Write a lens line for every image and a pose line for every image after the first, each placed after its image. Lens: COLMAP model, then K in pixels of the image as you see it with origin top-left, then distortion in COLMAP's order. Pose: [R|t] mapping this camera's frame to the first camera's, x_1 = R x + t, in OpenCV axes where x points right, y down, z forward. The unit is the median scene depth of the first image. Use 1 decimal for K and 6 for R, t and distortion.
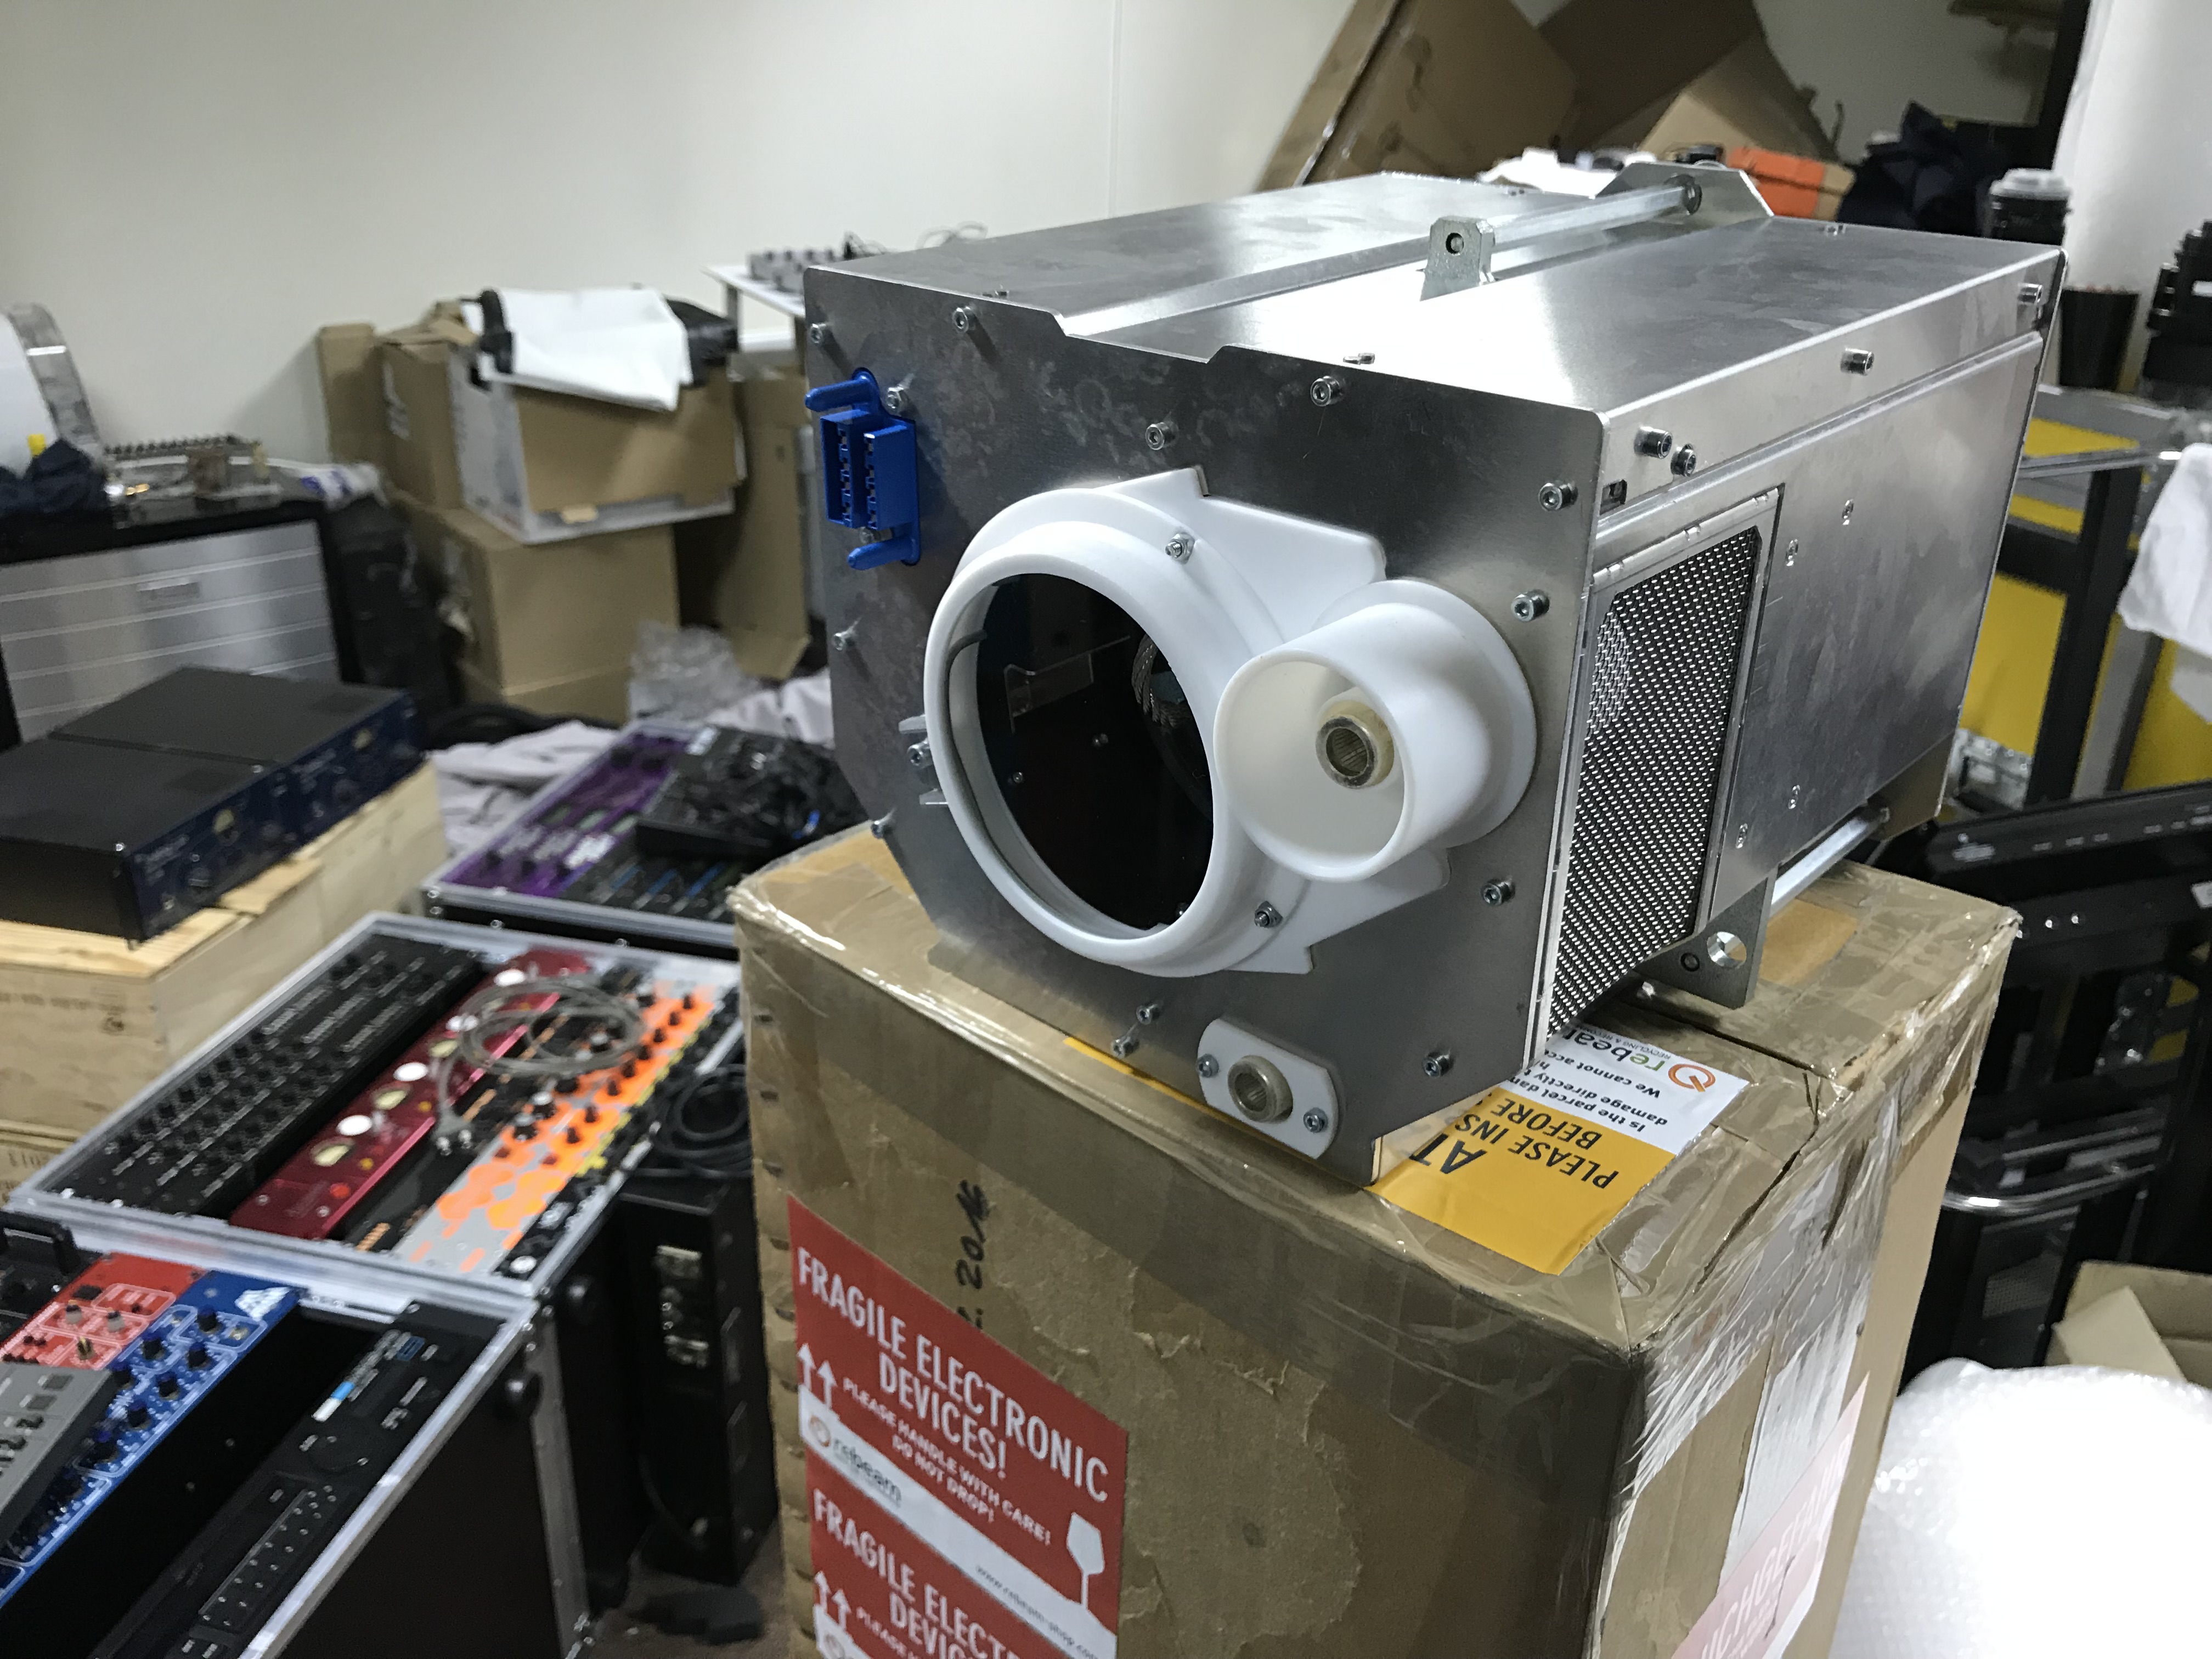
lens RADIAL K [[1832.8, 0, 1105.5], [0, 1832.8, 825.9], [0, 0, 1]] dist [0.010546, -0.024027]
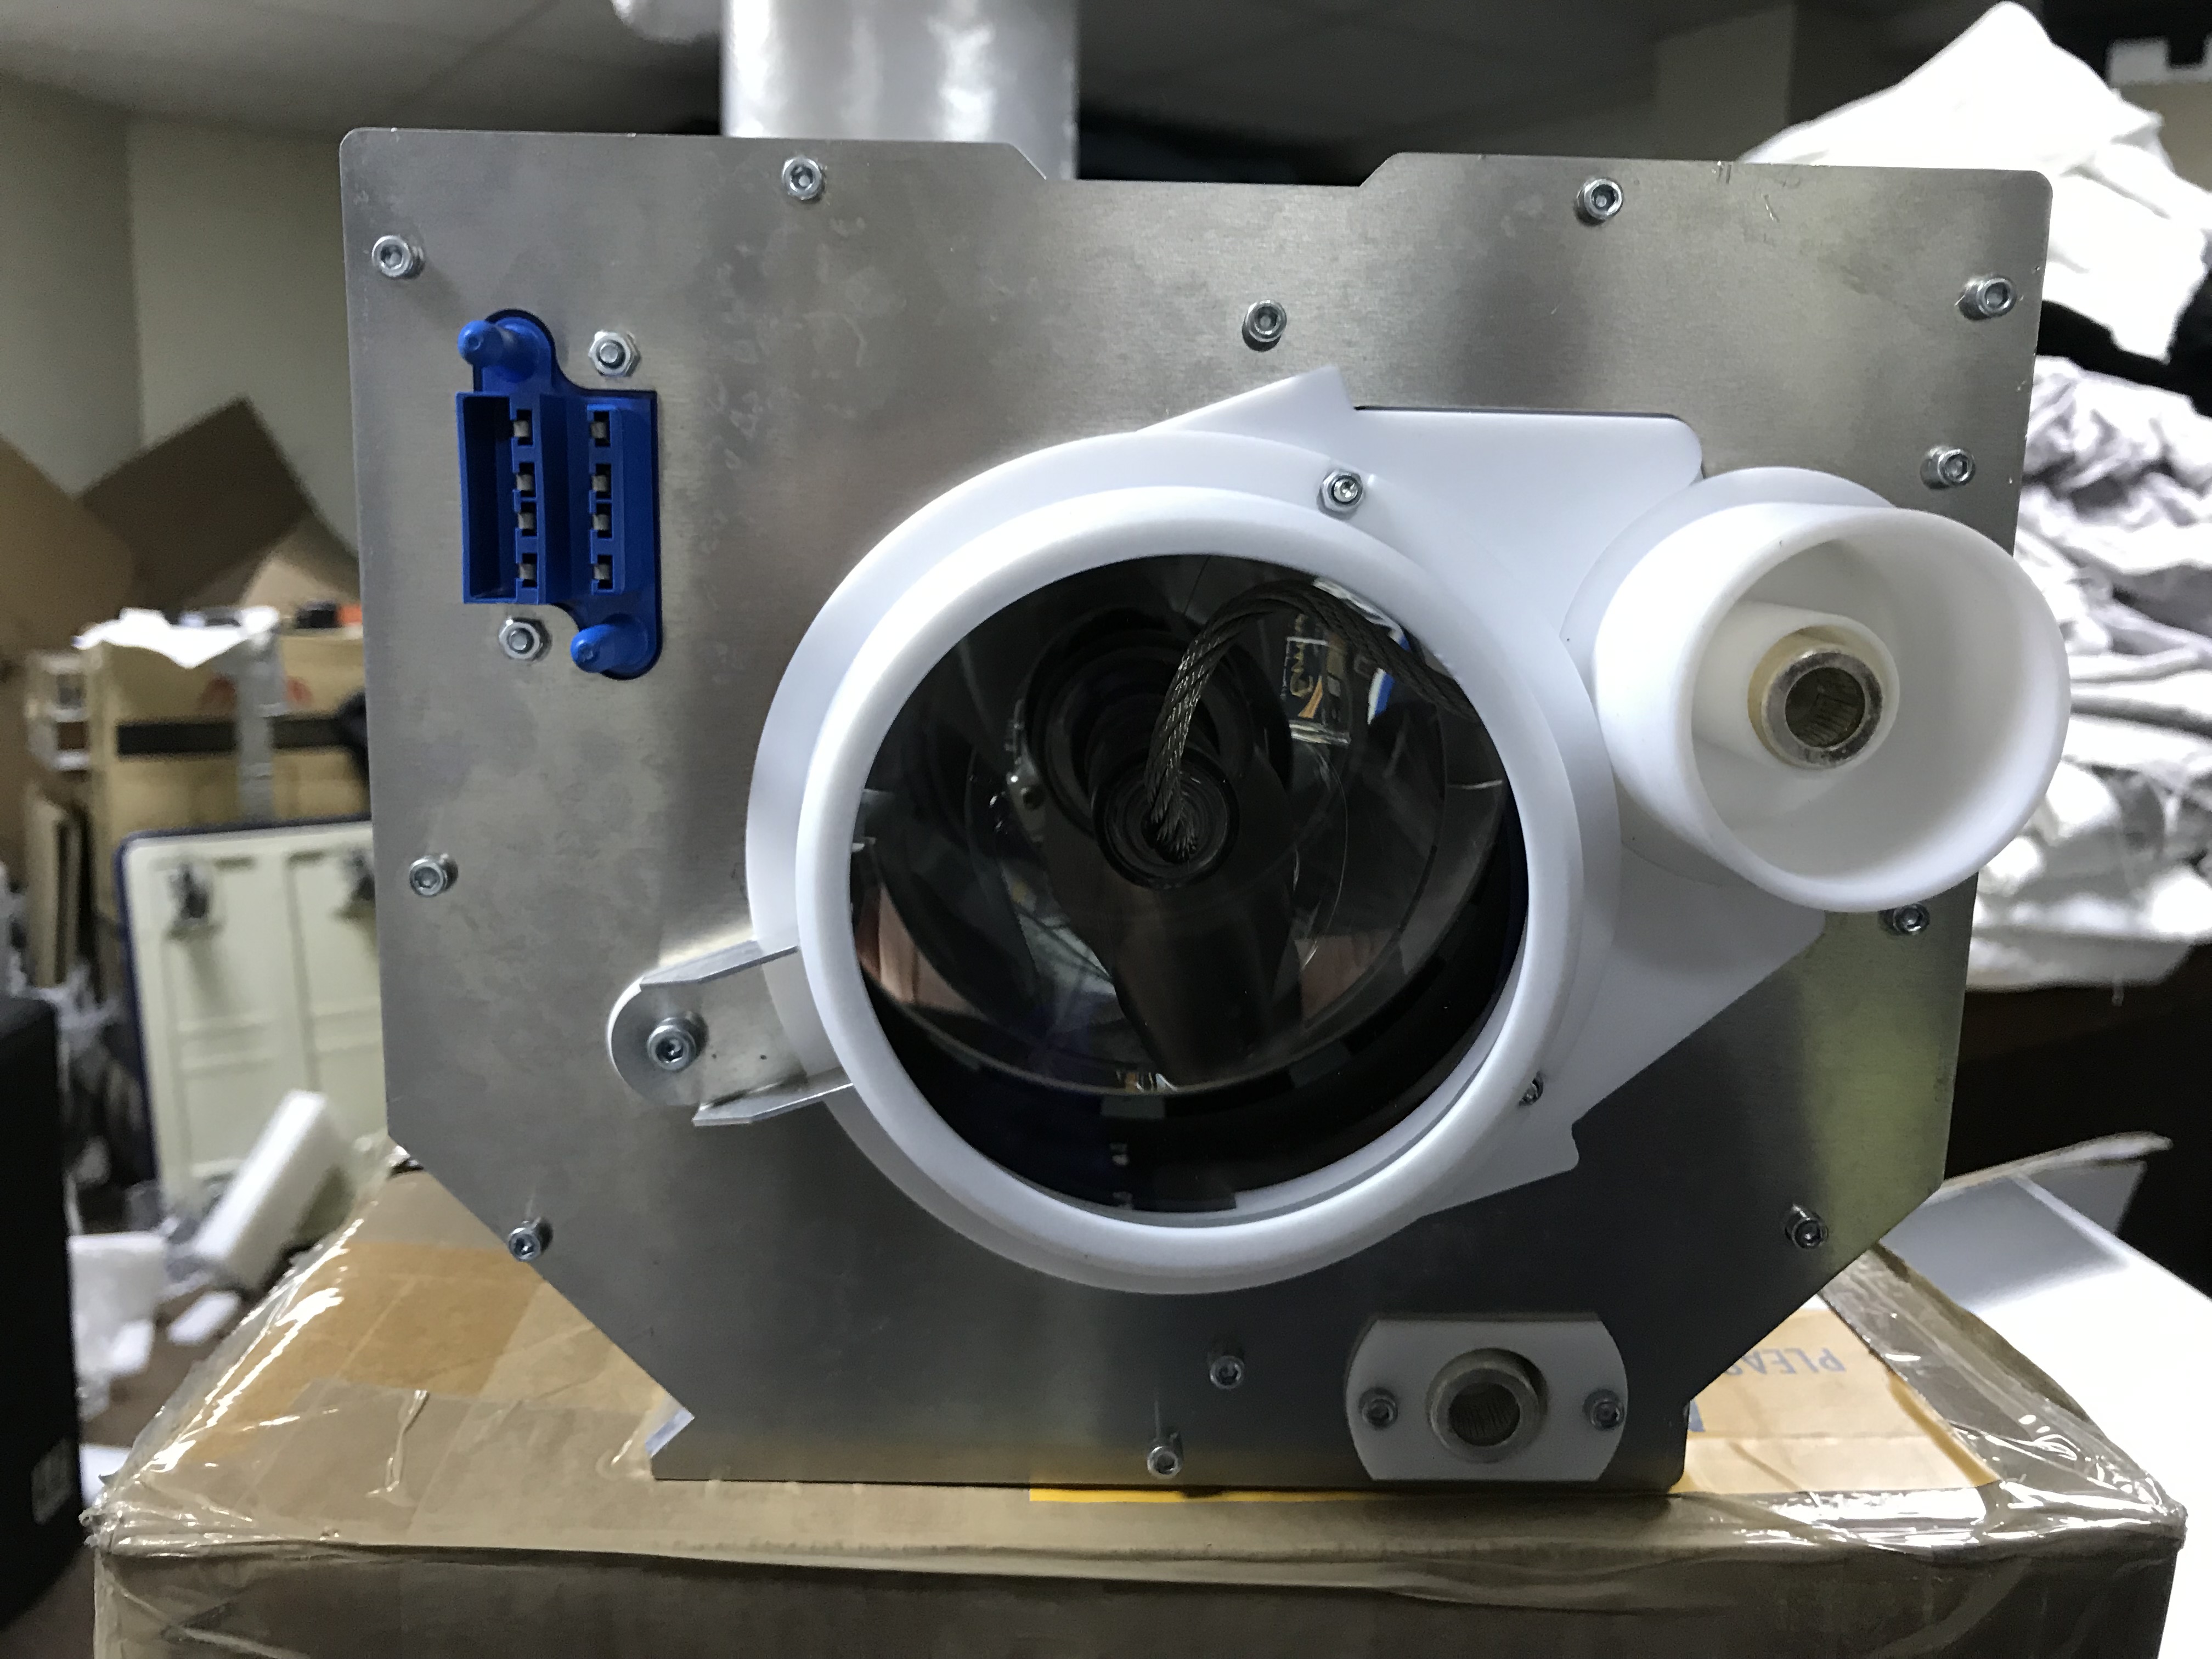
lens RADIAL K [[1832.8, 0, 1106.7], [0, 1832.8, 832.2], [0, 0, 1]] dist [0.010546, -0.024027]
pose [[0.715929, -0.113458, 0.688892, -0.390921], [0.287469, 0.947089, -0.142770, 0.014021], [-0.636244, 0.300248, 0.710664, 0.573452]]
